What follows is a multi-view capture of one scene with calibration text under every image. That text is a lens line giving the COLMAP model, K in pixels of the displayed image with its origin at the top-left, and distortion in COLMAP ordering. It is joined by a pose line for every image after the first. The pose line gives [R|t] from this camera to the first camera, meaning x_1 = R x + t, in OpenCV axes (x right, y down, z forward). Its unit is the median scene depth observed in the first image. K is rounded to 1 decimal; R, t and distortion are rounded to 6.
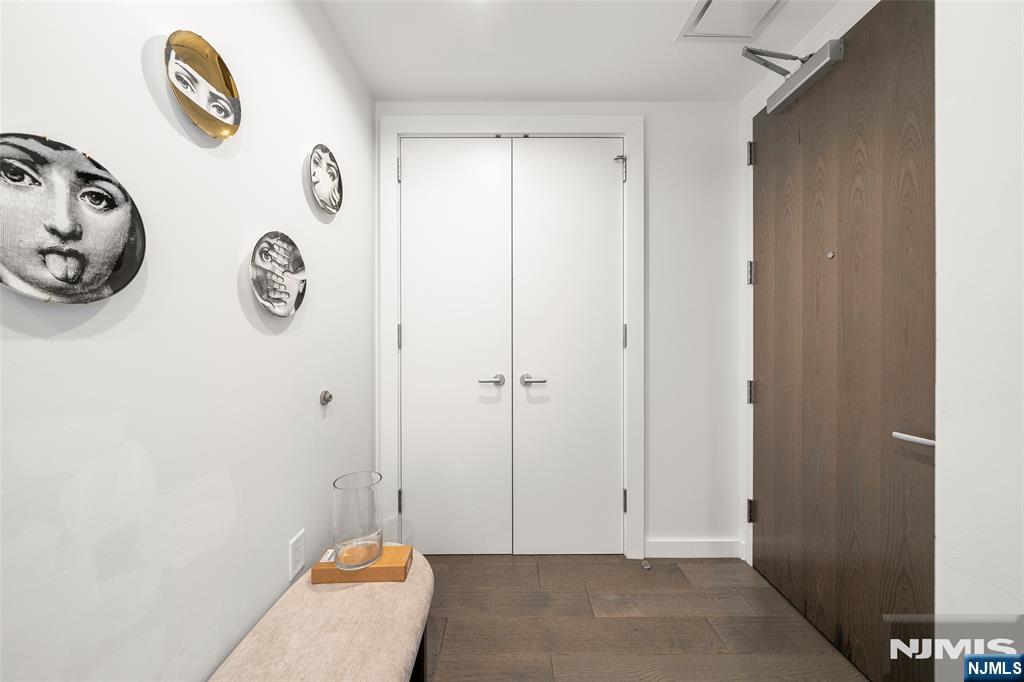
lens RADIAL K [[355.7, 0, 511.6], [0, 355.7, 340.7], [0, 0, 1]] dist [0.001234, 0.000094]
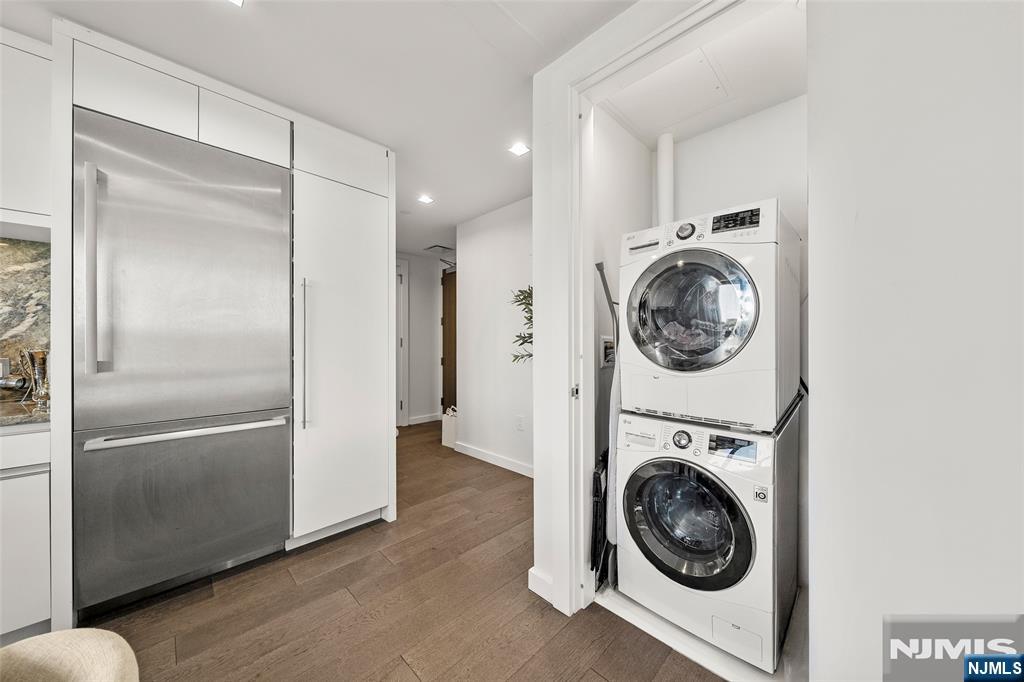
lens RADIAL K [[355.7, 0, 511.6], [0, 355.7, 343.5], [0, 0, 1]] dist [0.001234, 0.000094]
pose [[0.707847, 0.003759, 0.706356, -1.009662], [0.002282, 0.999968, -0.007608, 0.018227], [-0.706362, 0.006997, 0.707816, -1.505520]]
